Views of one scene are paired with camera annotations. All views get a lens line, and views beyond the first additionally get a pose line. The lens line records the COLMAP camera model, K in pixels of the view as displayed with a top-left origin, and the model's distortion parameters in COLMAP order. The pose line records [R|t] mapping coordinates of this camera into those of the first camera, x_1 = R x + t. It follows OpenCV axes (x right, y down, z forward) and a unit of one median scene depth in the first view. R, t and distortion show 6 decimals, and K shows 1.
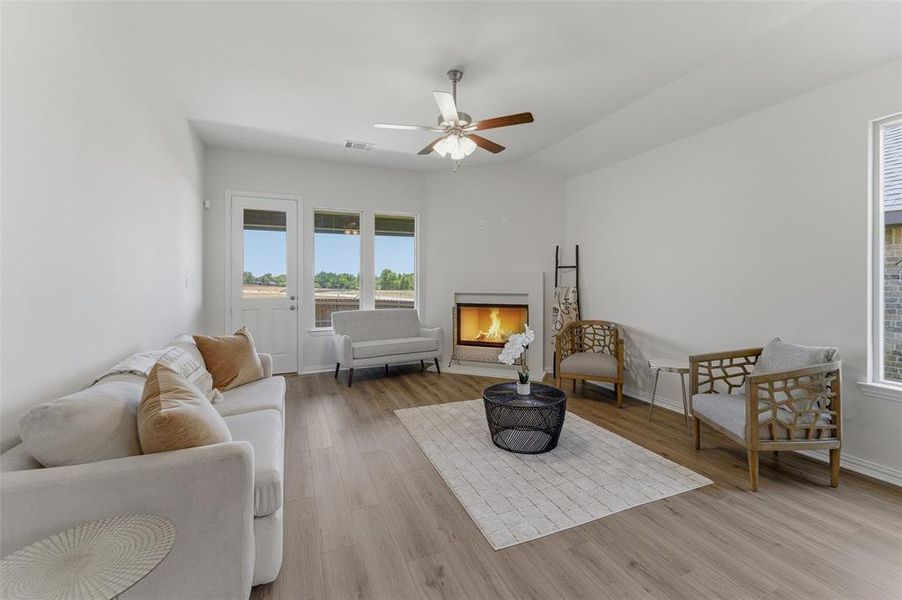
lens RADIAL K [[380.9, 0, 450.1], [0, 380.9, 280.9], [0, 0, 1]] dist [0.003942, 0.000014]
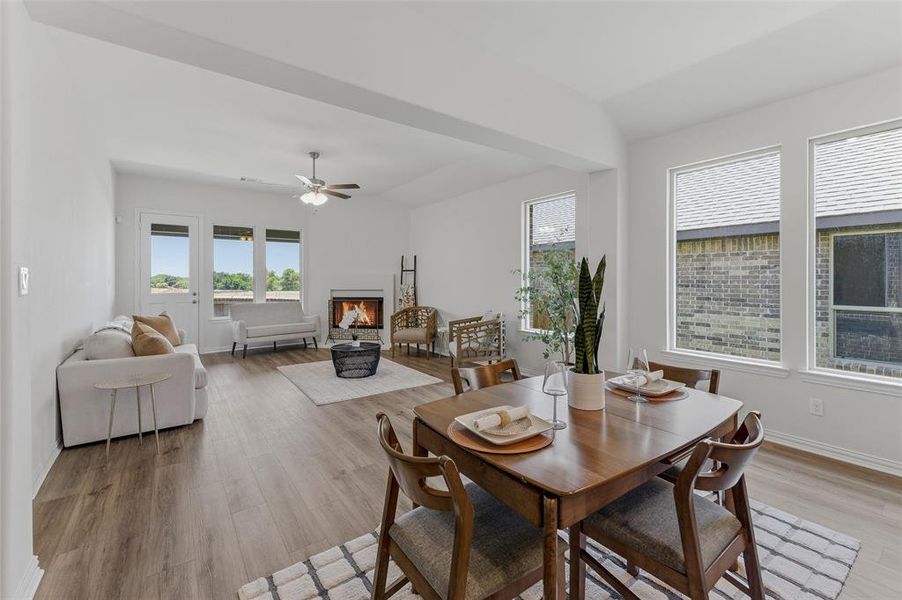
lens RADIAL K [[380.9, 0, 450.2], [0, 380.9, 280.0], [0, 0, 1]] dist [0.003942, 0.000014]
pose [[0.972659, -0.000424, 0.232239, 0.126718], [0.001060, 0.999996, -0.002616, 0.002725], [-0.232237, 0.002790, 0.972655, -0.459567]]
